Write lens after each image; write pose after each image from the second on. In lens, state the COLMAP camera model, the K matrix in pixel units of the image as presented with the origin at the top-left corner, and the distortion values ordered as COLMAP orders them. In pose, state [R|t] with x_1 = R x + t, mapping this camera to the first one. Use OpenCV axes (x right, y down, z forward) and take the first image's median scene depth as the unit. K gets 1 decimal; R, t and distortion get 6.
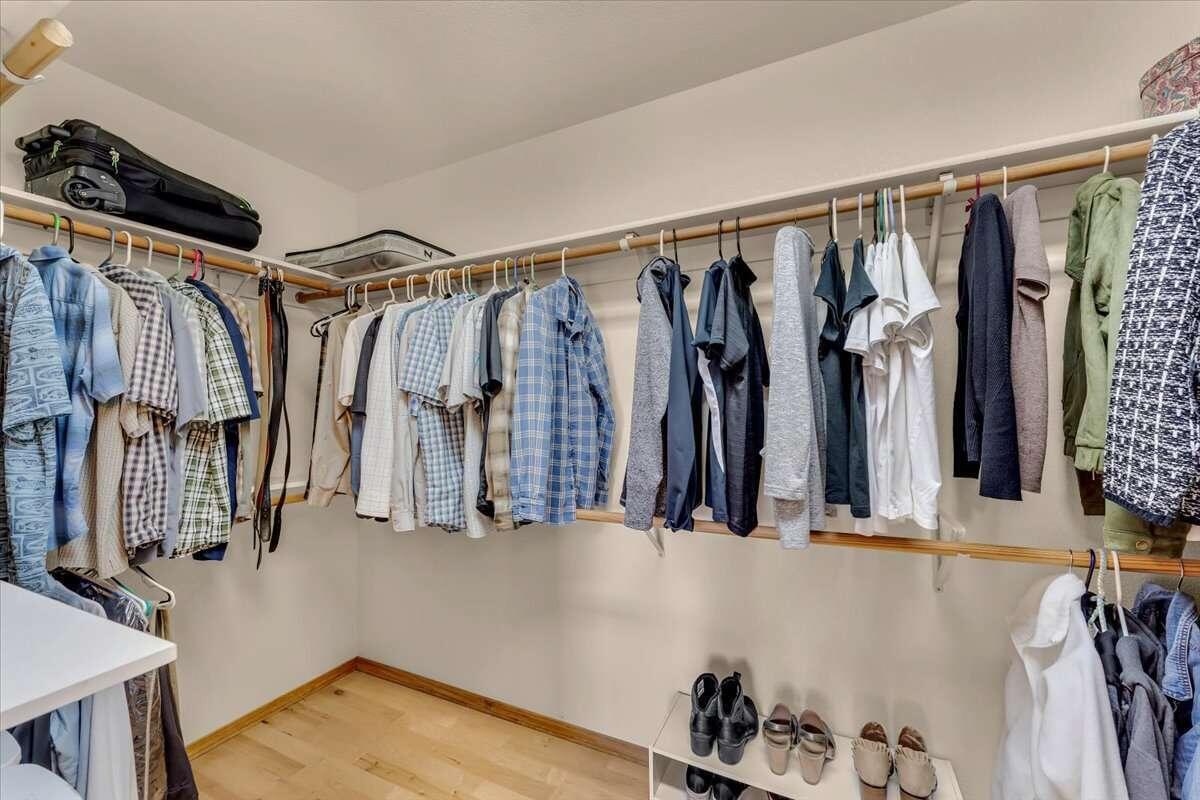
lens RADIAL K [[478.9, 0, 600.0], [0, 478.9, 400.0], [0, 0, 1]] dist [-0.000641, -0.000020]
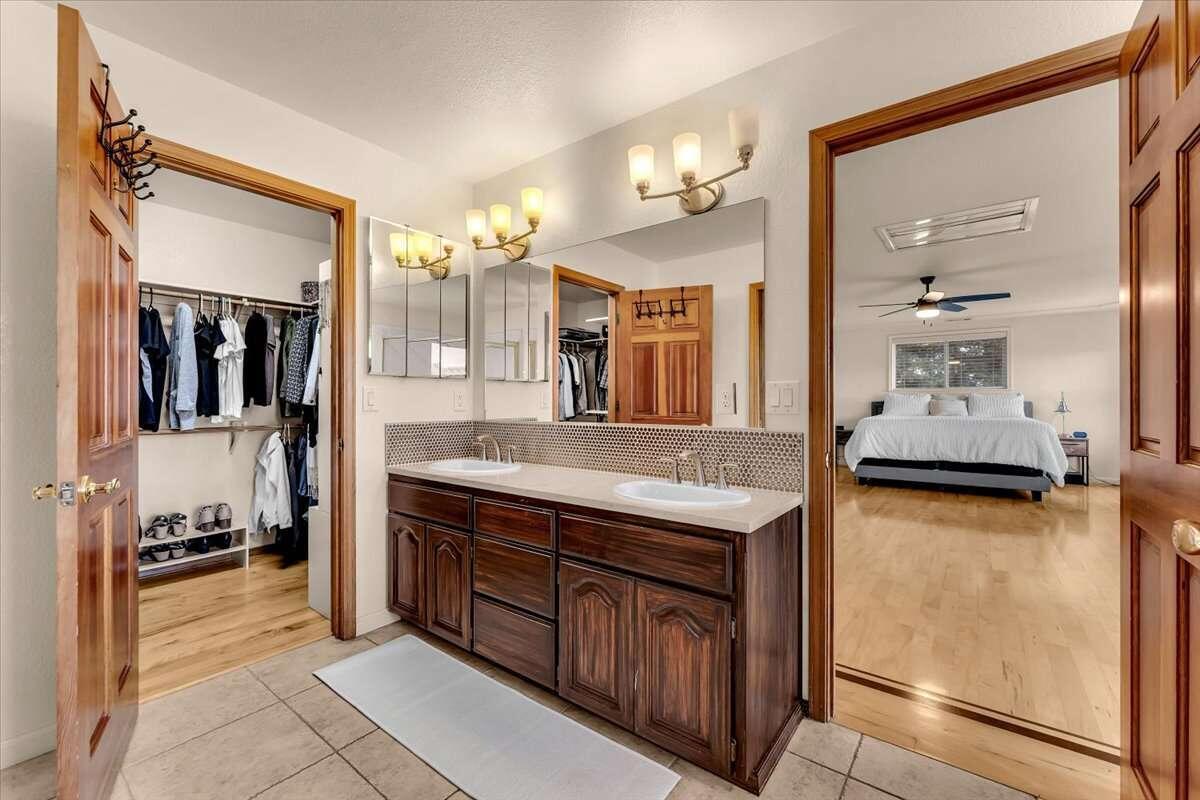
lens RADIAL K [[478.9, 0, 600.0], [0, 478.9, 400.0], [0, 0, 1]] dist [-0.000641, -0.000020]
pose [[0.201944, 0.012427, 0.979318, -1.750964], [-0.037373, 0.999289, -0.004974, 0.076367], [-0.978684, -0.035595, 0.202264, -1.786918]]
